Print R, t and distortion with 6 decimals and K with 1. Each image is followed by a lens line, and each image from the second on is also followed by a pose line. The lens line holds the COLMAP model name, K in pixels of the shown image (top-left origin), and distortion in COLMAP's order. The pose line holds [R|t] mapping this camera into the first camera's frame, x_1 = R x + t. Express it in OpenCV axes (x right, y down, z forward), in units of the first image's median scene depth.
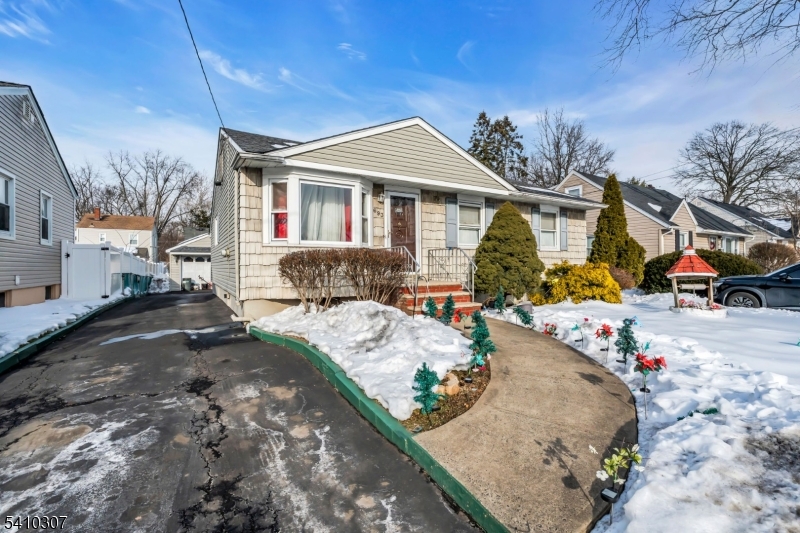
lens RADIAL K [[364.8, 0, 406.2], [0, 364.8, 268.7], [0, 0, 1]] dist [-0.004564, 0.000792]
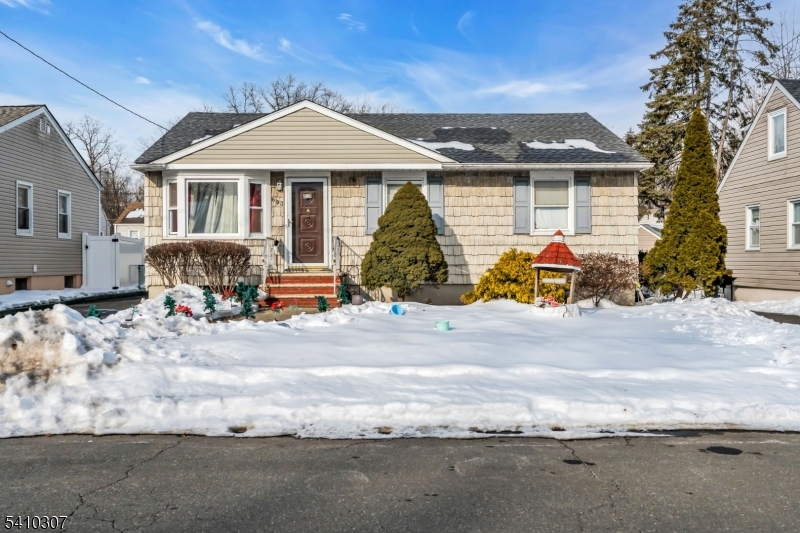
lens RADIAL K [[752.0, 0, 400.6], [0, 752.0, 267.2], [0, 0, 1]] dist [-0.015342, 0.000000]
pose [[0.876167, 0.004911, -0.481983, 1.021128], [-0.002476, 0.999981, 0.005688, 0.007411], [0.482002, -0.003790, 0.876162, -0.512263]]
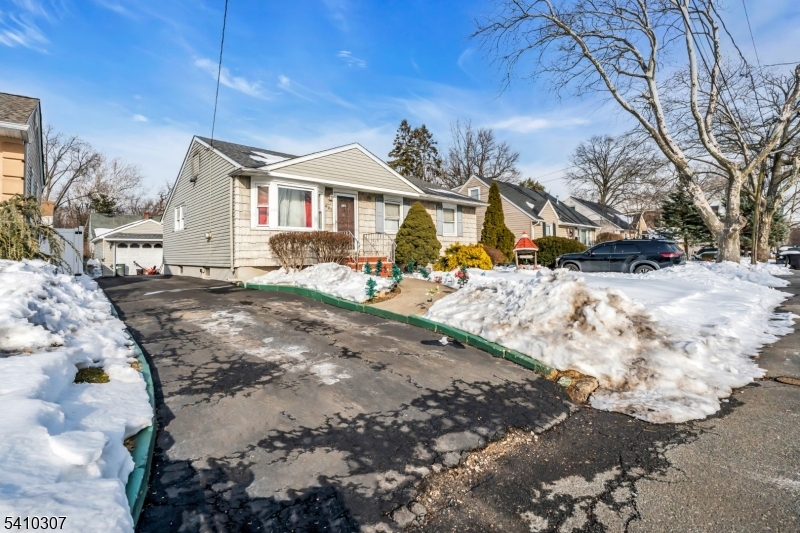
lens RADIAL K [[364.8, 0, 403.2], [0, 364.8, 253.0], [0, 0, 1]] dist [-0.004564, 0.000792]
pose [[0.981341, -0.003745, 0.192239, -0.056882], [0.006629, 0.999875, -0.014365, 0.040503], [-0.192161, 0.015371, 0.981243, -0.395280]]
